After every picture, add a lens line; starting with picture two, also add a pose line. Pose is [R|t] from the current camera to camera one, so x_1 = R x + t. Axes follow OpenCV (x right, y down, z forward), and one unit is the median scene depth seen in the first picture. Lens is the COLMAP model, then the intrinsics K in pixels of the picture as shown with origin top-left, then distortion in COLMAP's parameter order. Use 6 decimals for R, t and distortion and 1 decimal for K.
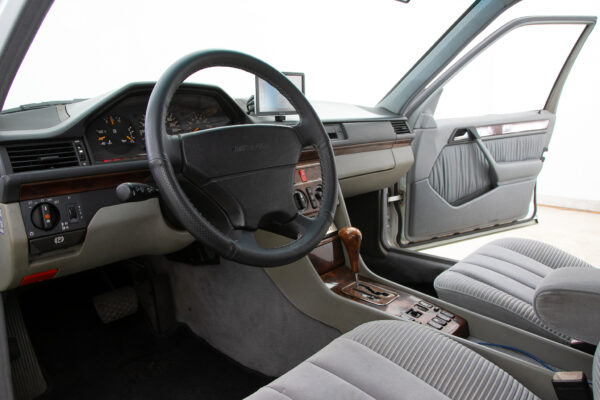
lens RADIAL K [[437.5, 0, 270.4], [0, 437.5, 205.3], [0, 0, 1]] dist [-0.058755, -0.000346]
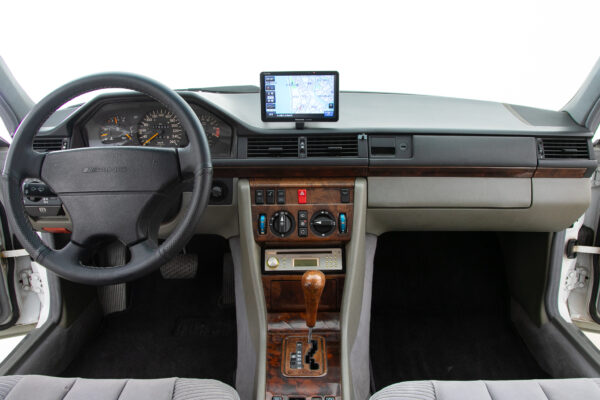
lens RADIAL K [[452.7, 0, 300.0], [0, 452.7, 200.0], [0, 0, 1]] dist [-0.080336, -0.000554]
pose [[0.691197, 0.233199, -0.684007, 0.732609], [-0.161904, 0.972414, 0.167920, -0.224705], [0.704297, -0.005323, 0.709885, 0.401733]]
